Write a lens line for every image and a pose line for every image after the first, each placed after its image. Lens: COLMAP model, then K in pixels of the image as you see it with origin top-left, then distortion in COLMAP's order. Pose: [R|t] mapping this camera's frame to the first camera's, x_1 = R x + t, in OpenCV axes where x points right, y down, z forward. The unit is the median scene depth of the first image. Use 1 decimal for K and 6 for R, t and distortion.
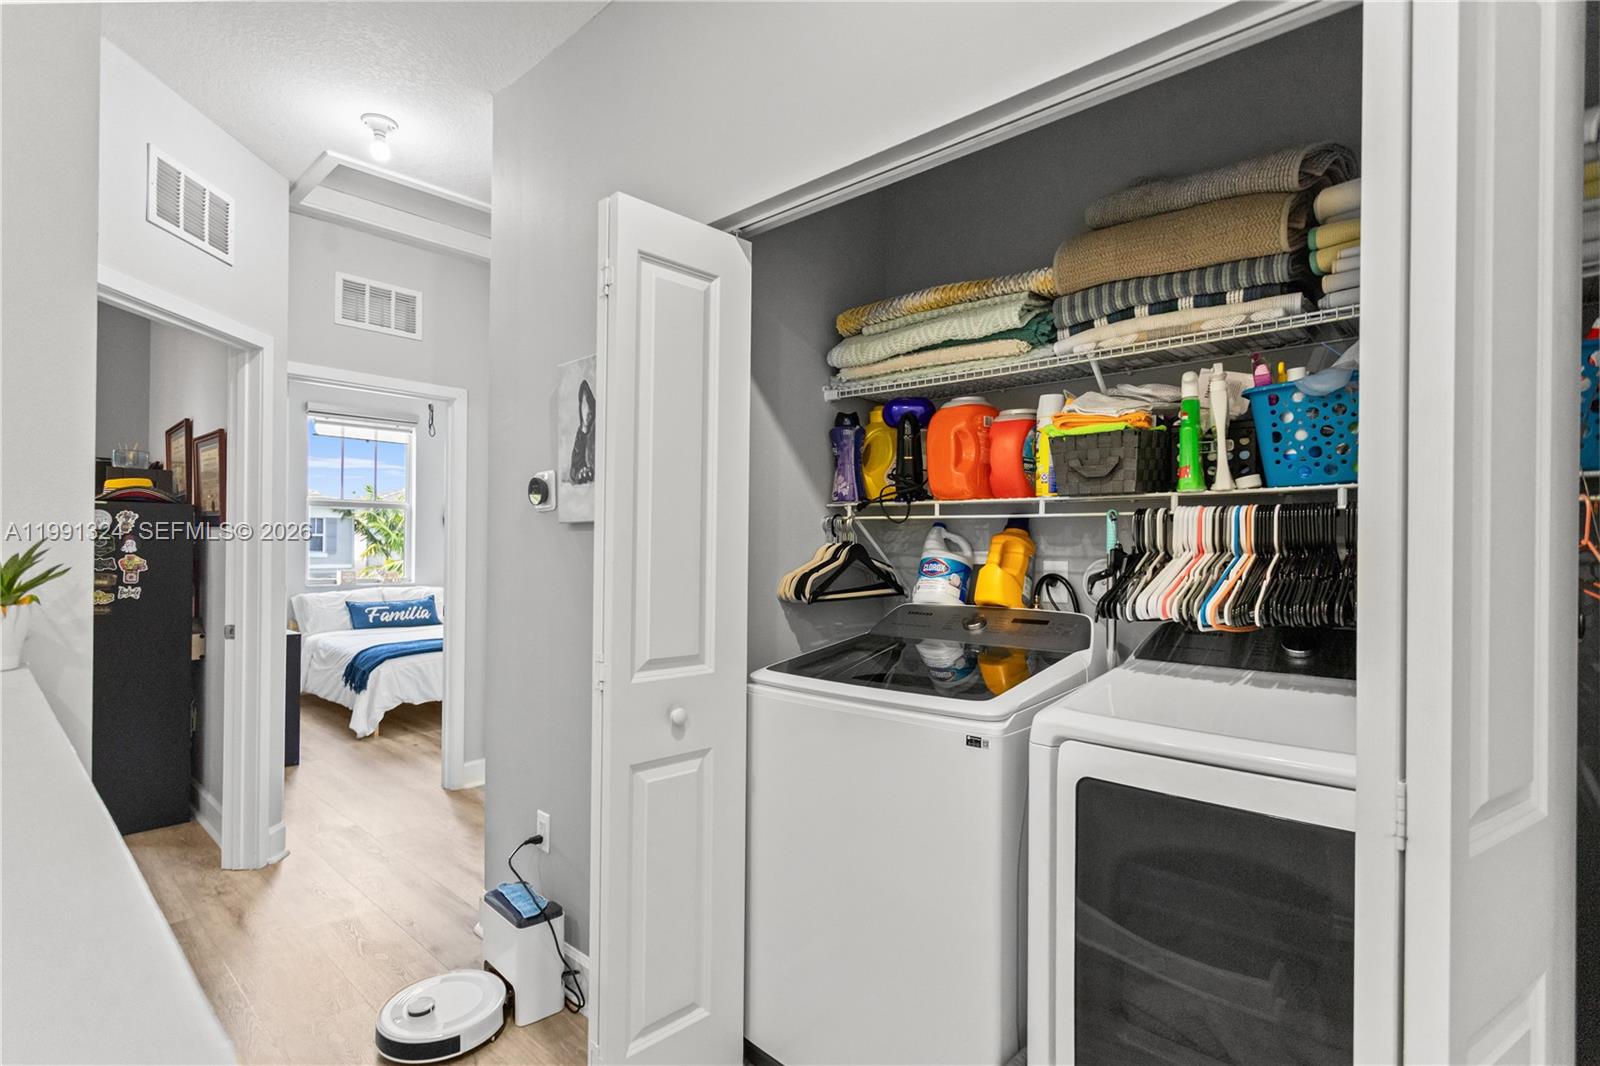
lens RADIAL K [[772.3, 0, 791.5], [0, 772.3, 543.7], [0, 0, 1]] dist [0.000242, 0.000580]
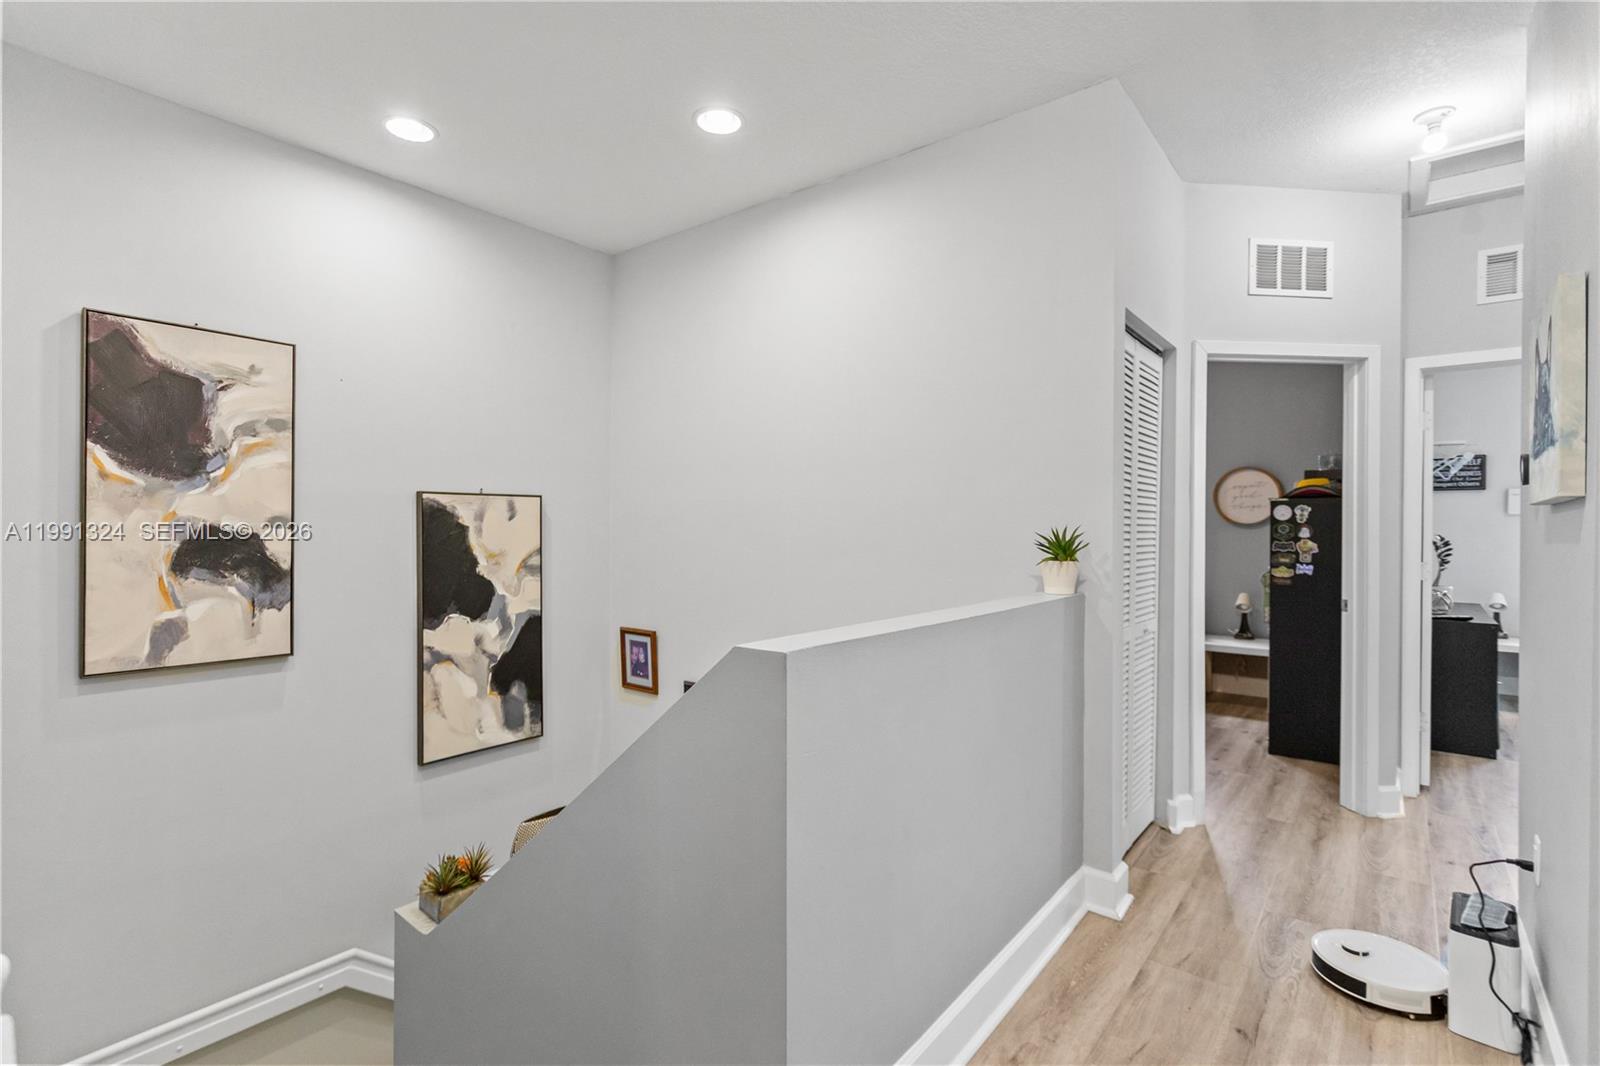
lens RADIAL K [[772.3, 0, 791.5], [0, 772.3, 543.7], [0, 0, 1]] dist [0.000242, 0.000580]
pose [[0.063402, 0.015730, -0.997864, 0.394592], [-0.001649, 0.999876, 0.015657, 0.002863], [0.997987, 0.000653, 0.063420, 0.084785]]
